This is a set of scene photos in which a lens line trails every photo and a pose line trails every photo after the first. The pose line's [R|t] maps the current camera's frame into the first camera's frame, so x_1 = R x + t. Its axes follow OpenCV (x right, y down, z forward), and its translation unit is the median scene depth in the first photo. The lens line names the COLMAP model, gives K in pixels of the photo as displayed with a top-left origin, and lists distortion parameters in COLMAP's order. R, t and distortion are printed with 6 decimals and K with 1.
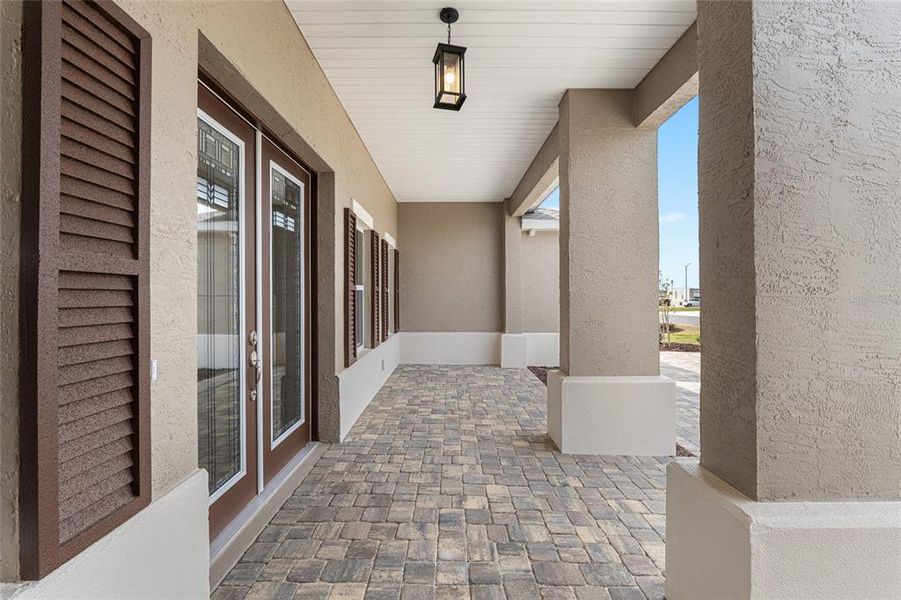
lens RADIAL K [[378.1, 0, 453.6], [0, 378.1, 293.7], [0, 0, 1]] dist [-0.002580, -0.000145]
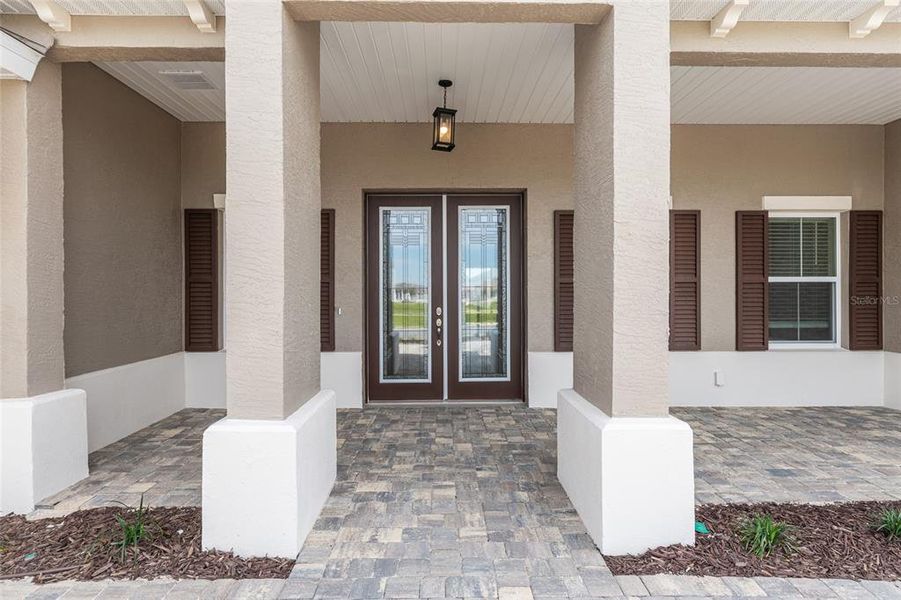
lens RADIAL K [[495.8, 0, 448.2], [0, 495.8, 293.2], [0, 0, 1]] dist [0.003399, -0.000028]
pose [[0.013210, 0.004613, -0.999902, 1.650106], [0.005760, 0.999972, 0.004689, 0.016267], [0.999896, -0.005821, 0.013183, 0.900511]]
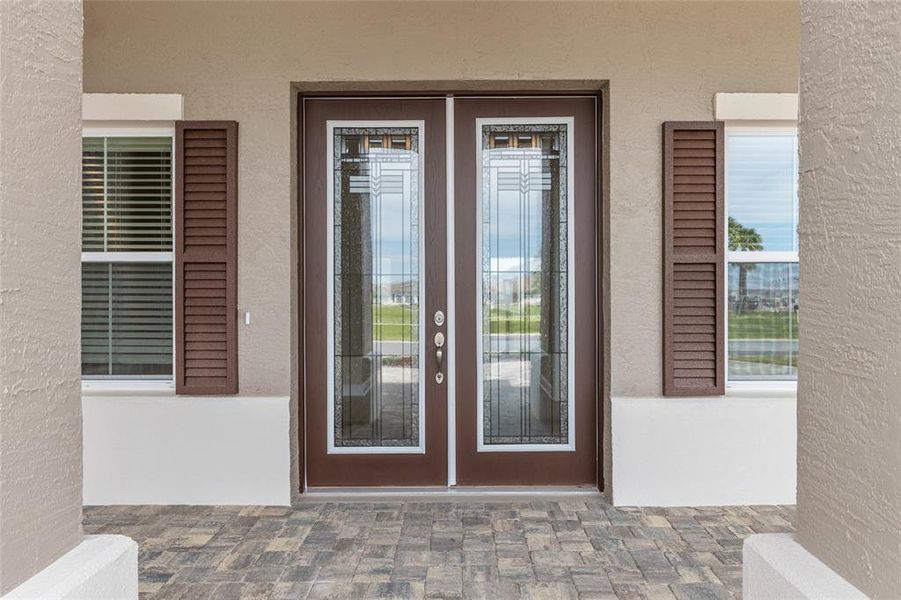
lens RADIAL K [[639.4, 0, 454.3], [0, 639.4, 291.5], [0, 0, 1]] dist [0.031887, 0.000144]
pose [[-0.009057, 0.000050, -0.999959, 0.976709], [0.006298, 0.999980, -0.000007, 0.042932], [0.999939, -0.006298, -0.009057, 0.934952]]
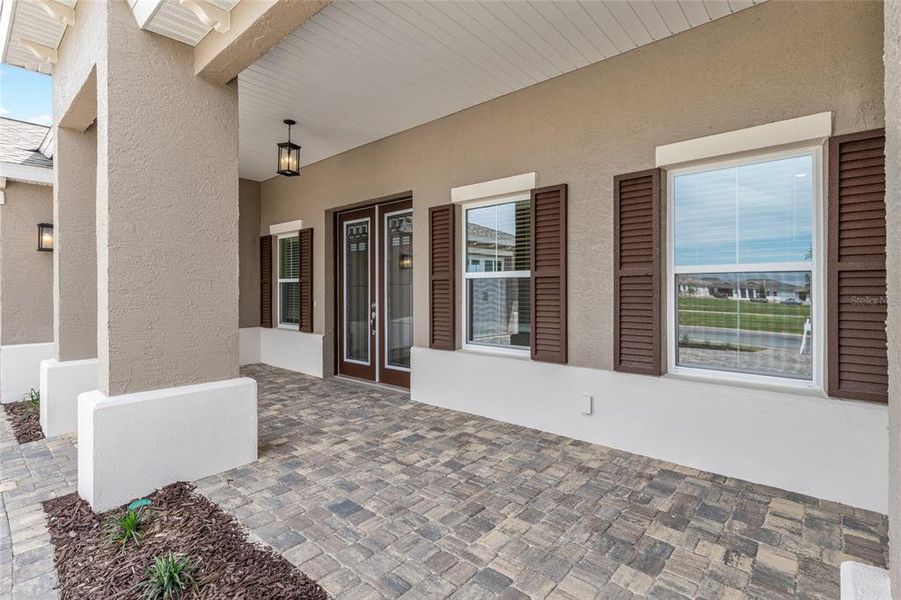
lens RADIAL K [[429.2, 0, 449.0], [0, 429.2, 290.6], [0, 0, 1]] dist [-0.001623, -0.000258]
pose [[-0.659966, 0.003500, -0.751287, 0.896461], [0.005819, 0.999983, -0.000453, 0.030621], [0.751273, -0.004671, -0.659975, 2.593307]]
